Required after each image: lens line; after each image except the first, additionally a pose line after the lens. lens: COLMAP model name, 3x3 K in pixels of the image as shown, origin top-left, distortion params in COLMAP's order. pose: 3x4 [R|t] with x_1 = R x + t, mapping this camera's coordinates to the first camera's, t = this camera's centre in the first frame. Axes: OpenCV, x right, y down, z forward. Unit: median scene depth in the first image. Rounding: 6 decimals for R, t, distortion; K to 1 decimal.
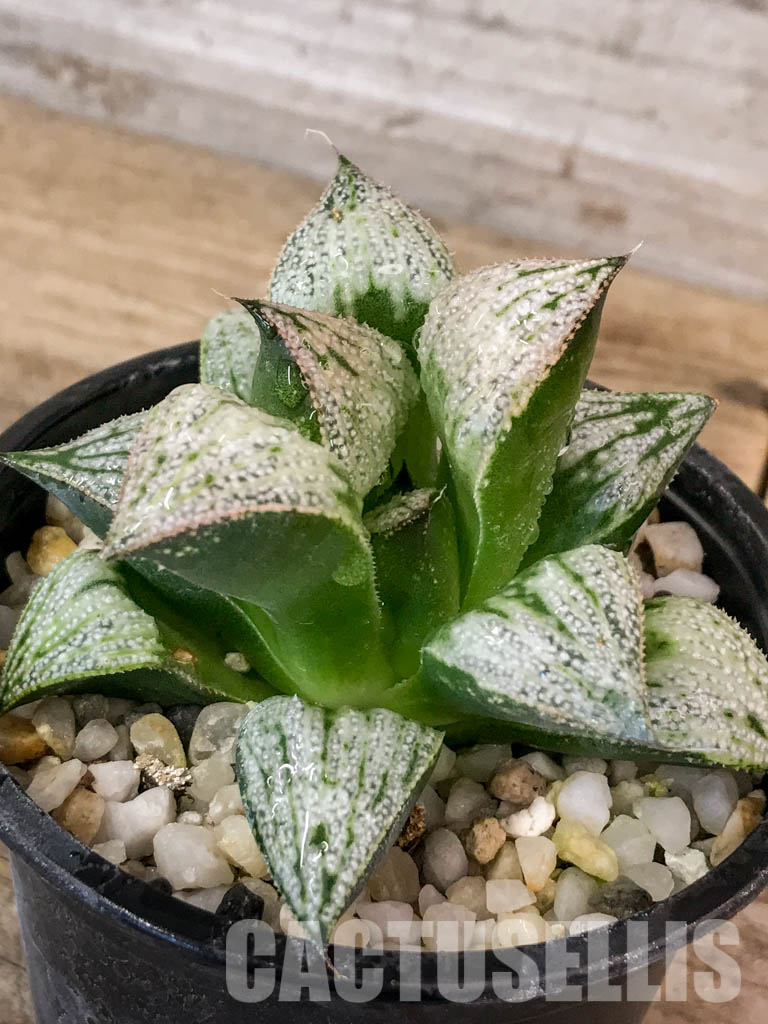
lens RADIAL K [[1850.2, 0, 383.7], [0, 1850.2, 487.5], [0, 0, 1]] dist [0.257340, -0.177709]
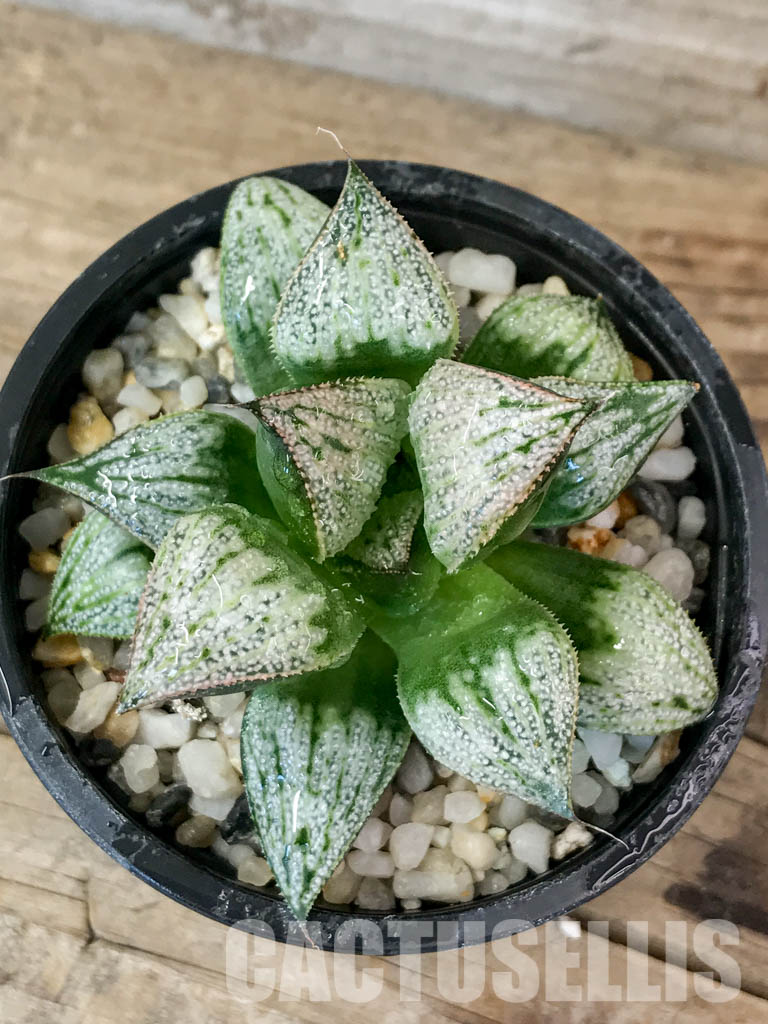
lens RADIAL K [[1850.2, 0, 383.7], [0, 1850.2, 487.5], [0, 0, 1]] dist [0.257340, -0.177709]
pose [[0.997359, 0.062607, -0.036822, 0.049633], [-0.033076, 0.842843, 0.537143, -0.662525], [0.064664, -0.534506, 0.842687, 0.068194]]
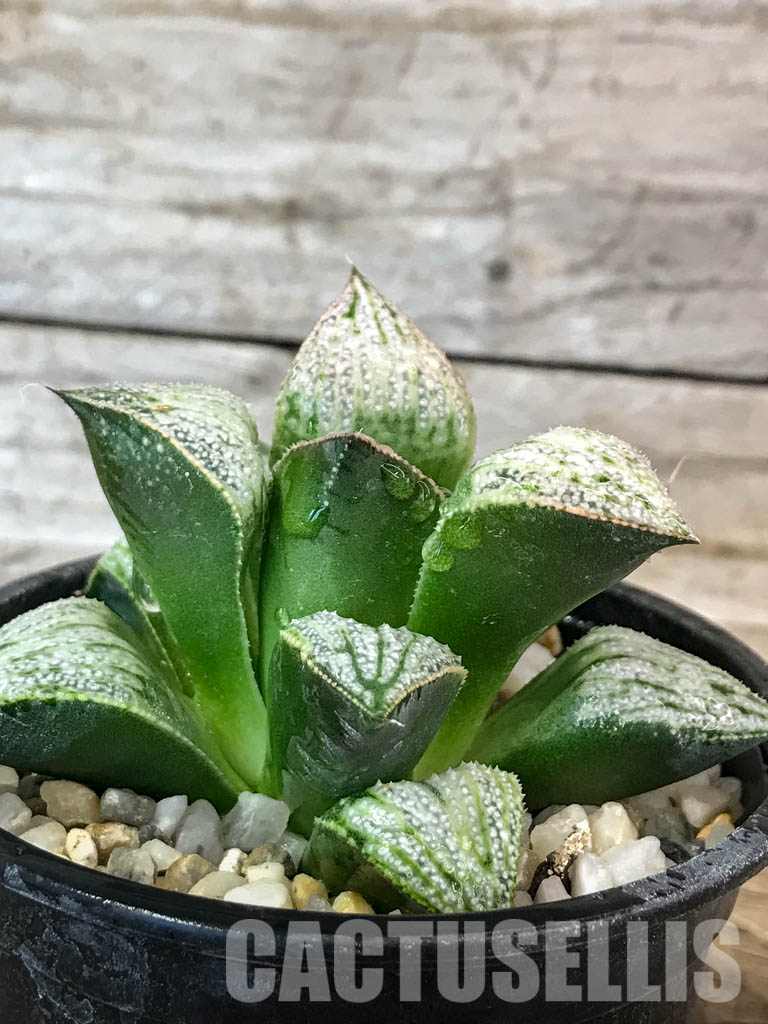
lens RADIAL K [[1850.2, 0, 383.7], [0, 1850.2, 487.5], [0, 0, 1]] dist [0.257340, -0.177709]
pose [[0.012573, -0.428946, 0.903243, -1.011112], [0.592181, 0.731058, 0.338933, -0.417415], [-0.805707, 0.530622, 0.263205, 0.760454]]
